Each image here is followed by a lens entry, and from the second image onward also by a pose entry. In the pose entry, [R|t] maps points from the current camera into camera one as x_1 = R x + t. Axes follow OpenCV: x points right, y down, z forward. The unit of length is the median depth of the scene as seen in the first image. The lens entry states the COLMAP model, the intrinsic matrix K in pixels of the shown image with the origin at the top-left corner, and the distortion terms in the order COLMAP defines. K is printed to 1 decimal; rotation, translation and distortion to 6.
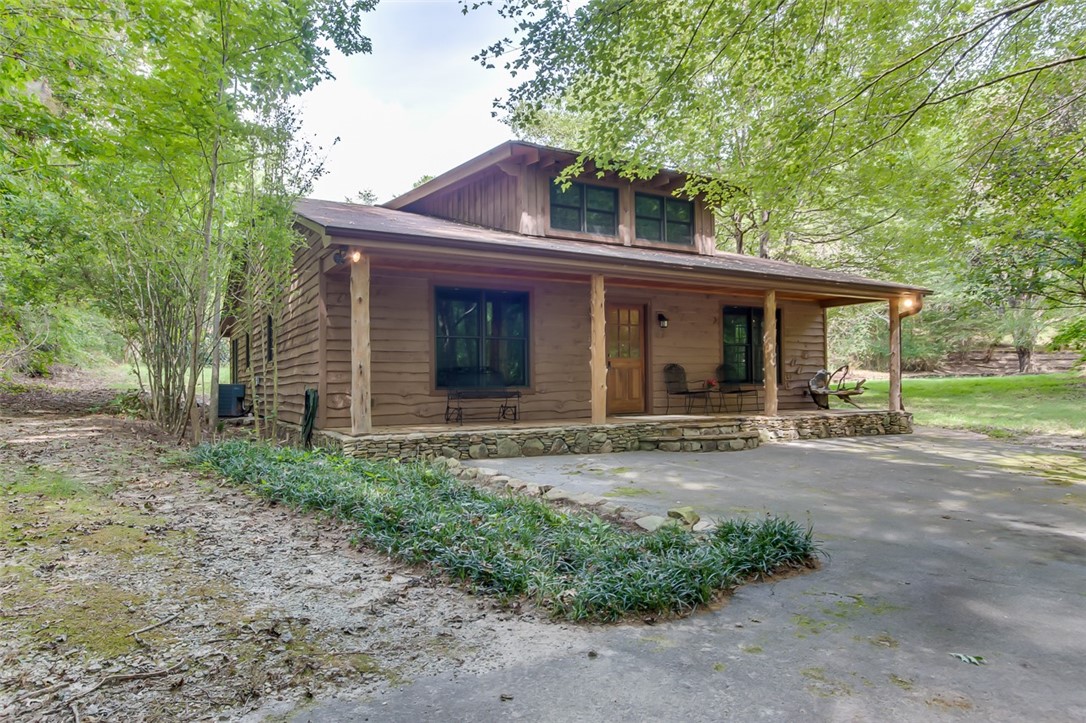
lens RADIAL K [[715.6, 0, 543.0], [0, 715.6, 363.5], [0, 0, 1]] dist [-0.005507, 0.000951]
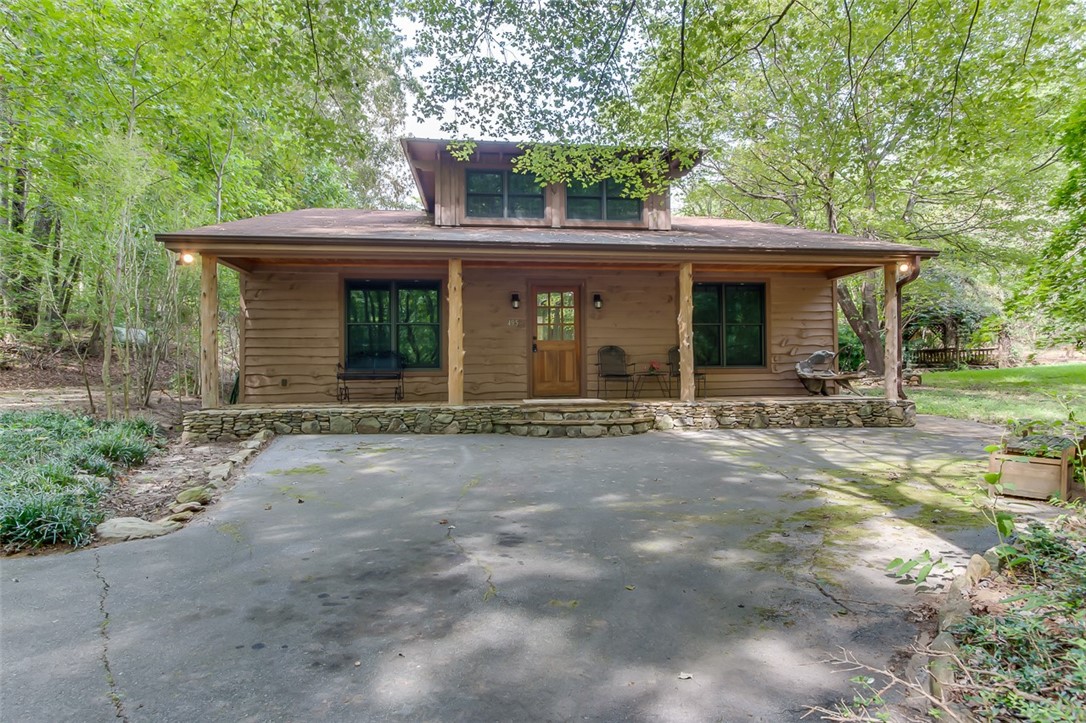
lens RADIAL K [[626.2, 0, 542.9], [0, 626.2, 366.2], [0, 0, 1]] dist [-0.019352, -0.000188]
pose [[0.915730, -0.001215, -0.401793, 0.521449], [0.010791, 0.999709, 0.021570, 0.010273], [0.401650, -0.024088, 0.915476, 0.225199]]
